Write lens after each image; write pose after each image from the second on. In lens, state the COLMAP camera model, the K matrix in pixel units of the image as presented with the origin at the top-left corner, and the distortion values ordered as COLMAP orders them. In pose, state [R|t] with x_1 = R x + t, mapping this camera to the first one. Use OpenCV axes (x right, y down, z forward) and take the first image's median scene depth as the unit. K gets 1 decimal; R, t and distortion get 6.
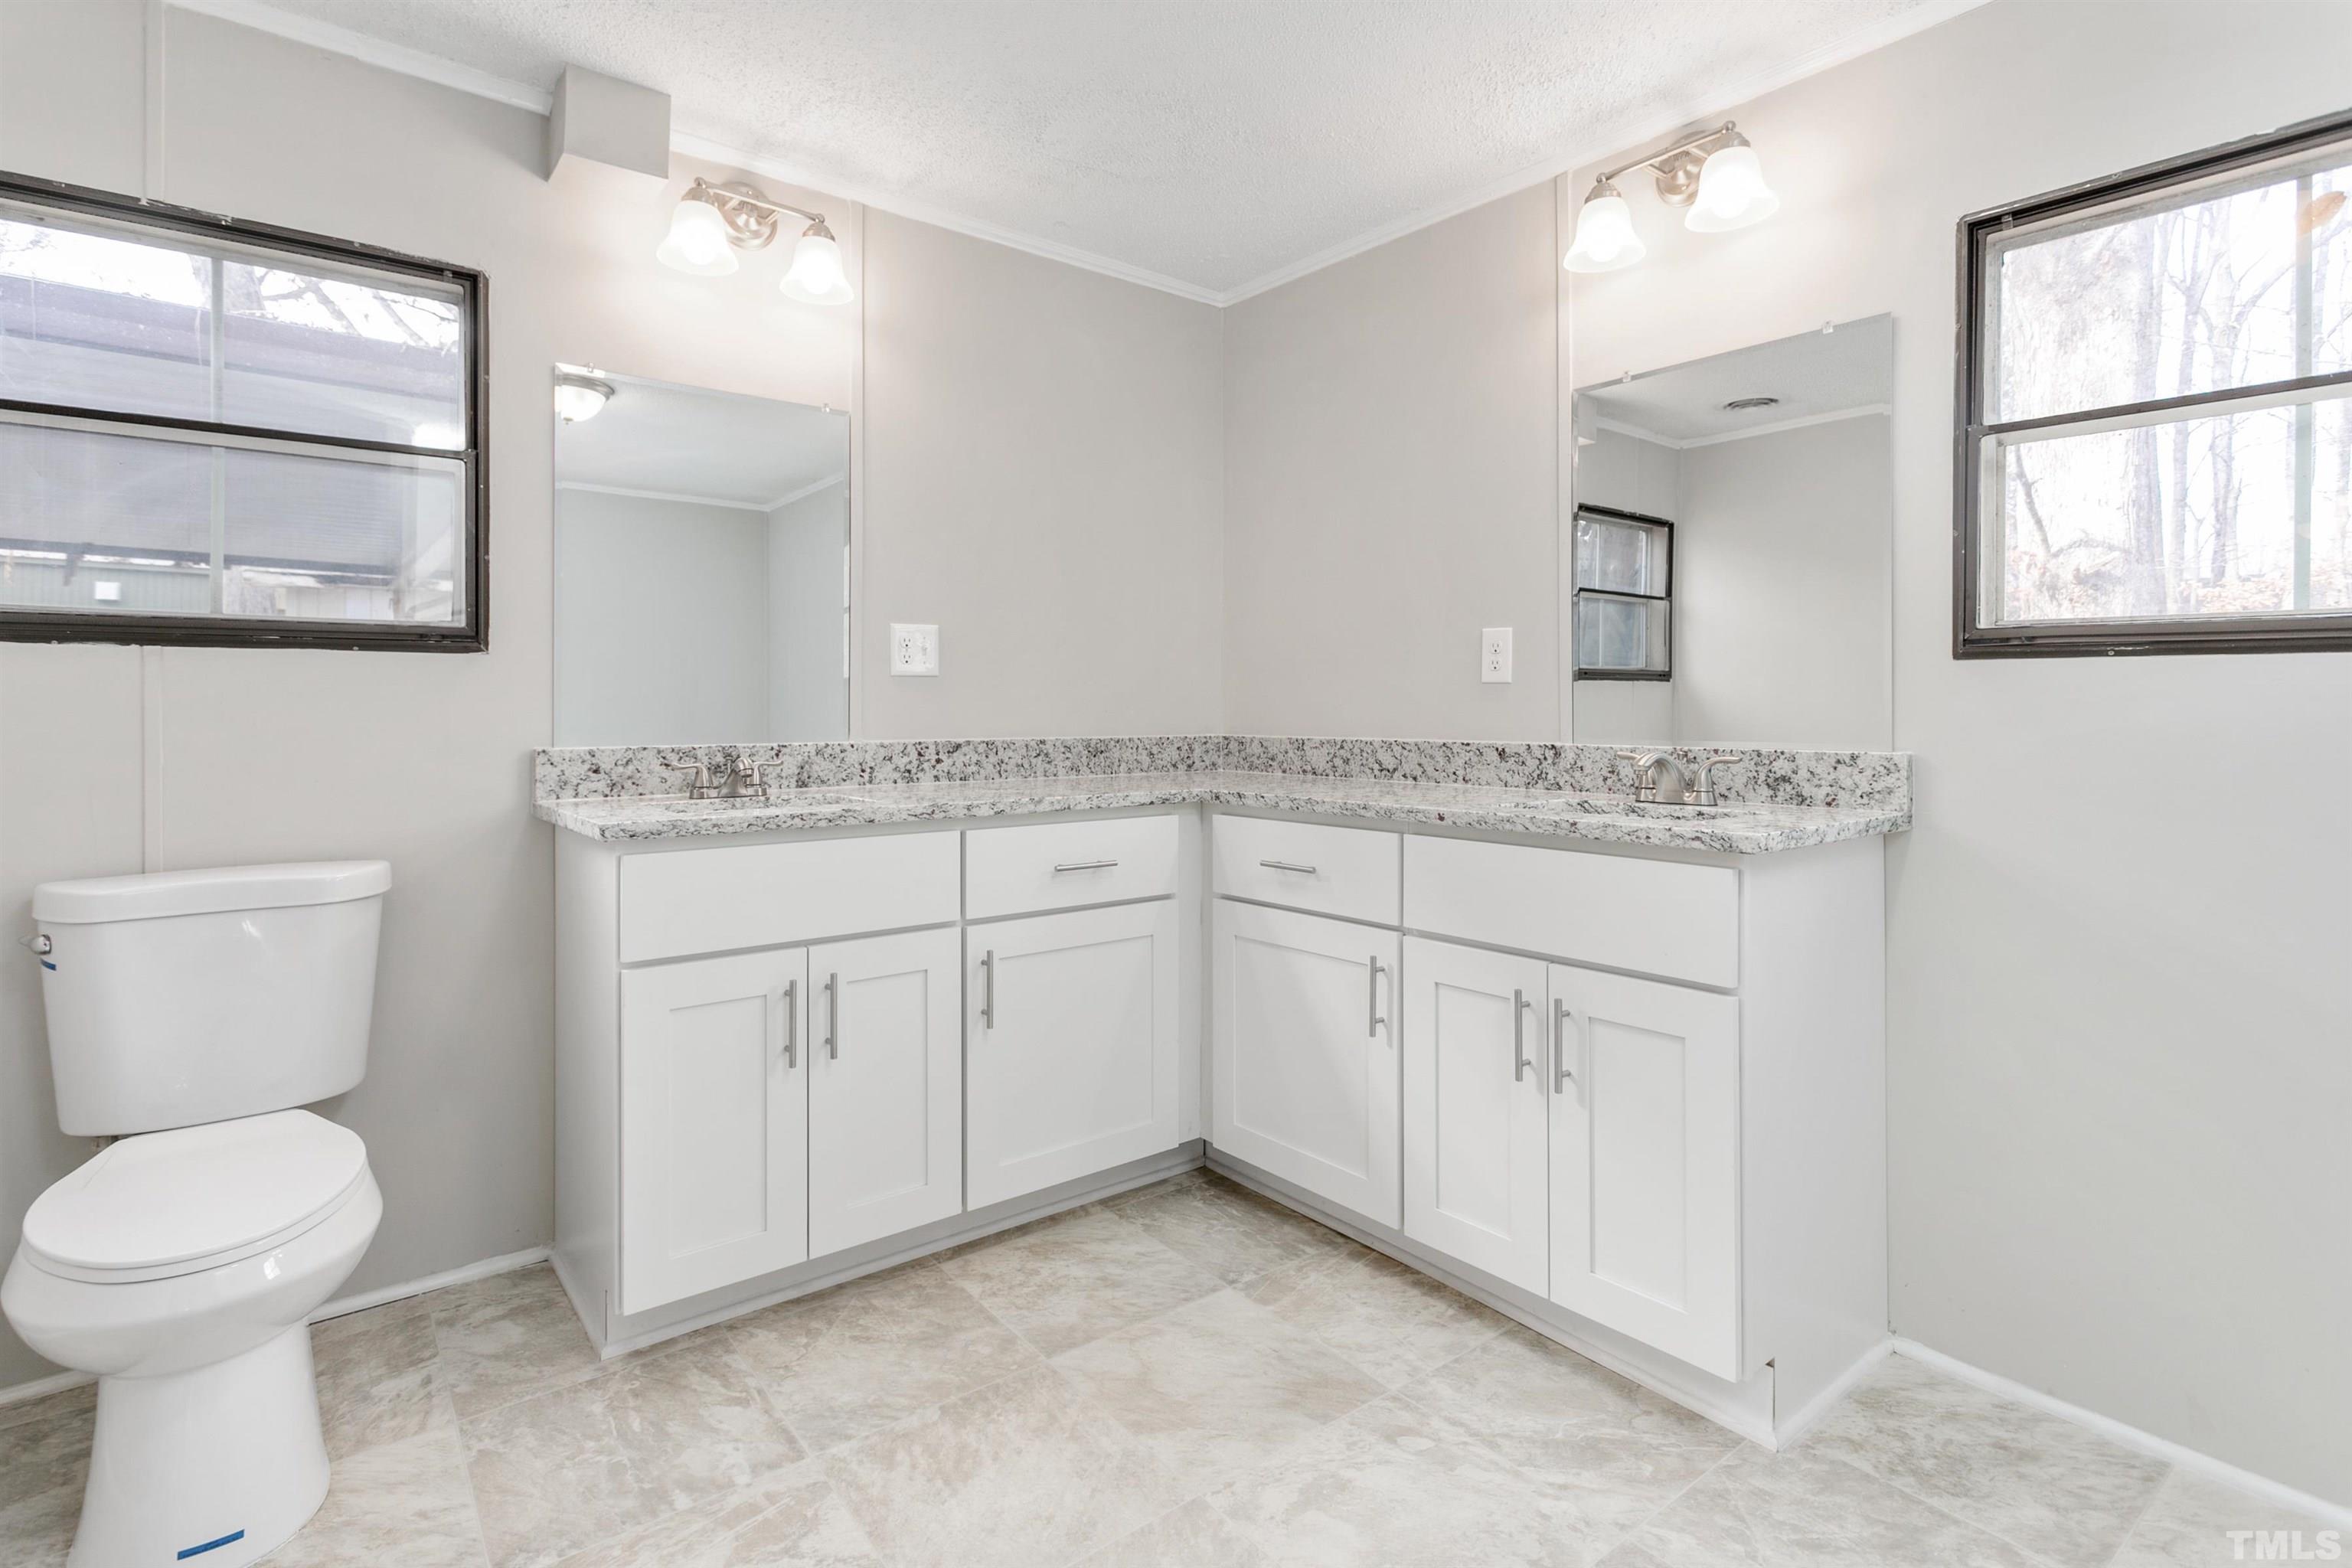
lens RADIAL K [[1147.7, 0, 1211.1], [0, 1147.7, 703.6], [0, 0, 1]] dist [0.003180, 0.001333]
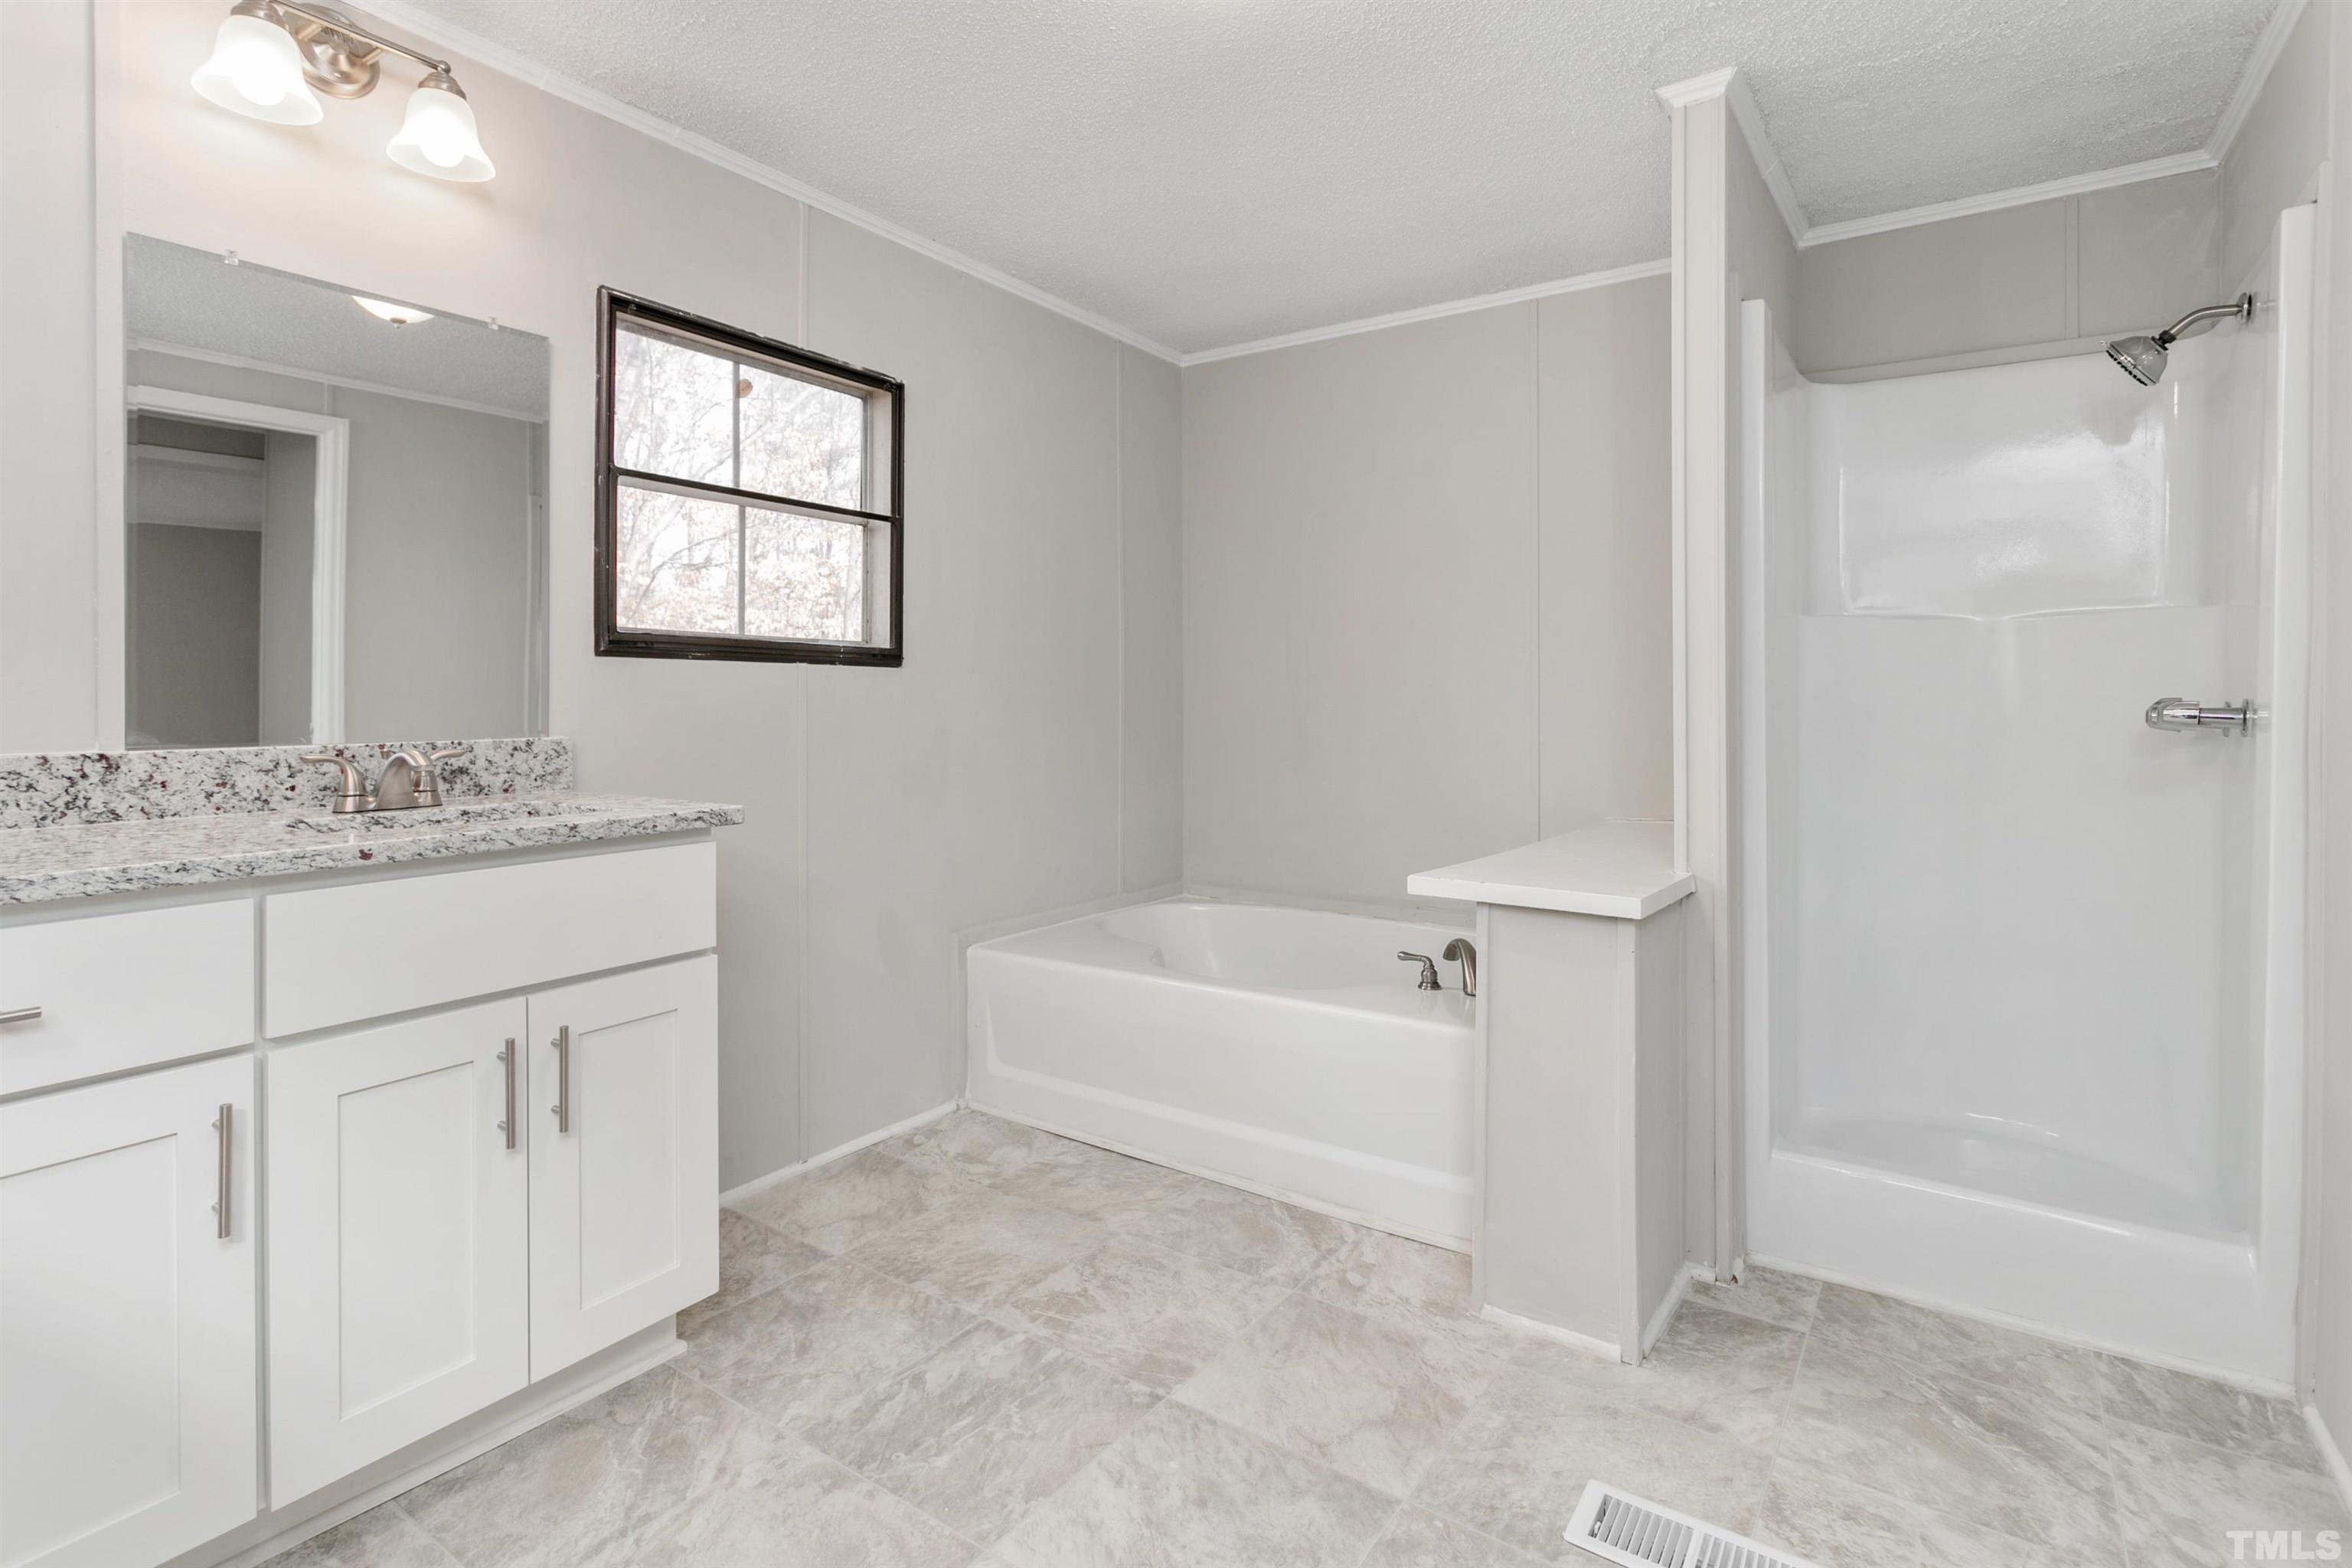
lens RADIAL K [[1147.7, 0, 1136.5], [0, 1147.7, 695.1], [0, 0, 1]] dist [0.003180, 0.001333]
pose [[-0.253492, -0.003263, 0.967332, -0.607523], [-0.005315, 0.999984, 0.001981, -0.003202], [-0.967323, -0.004639, -0.253505, 0.723277]]
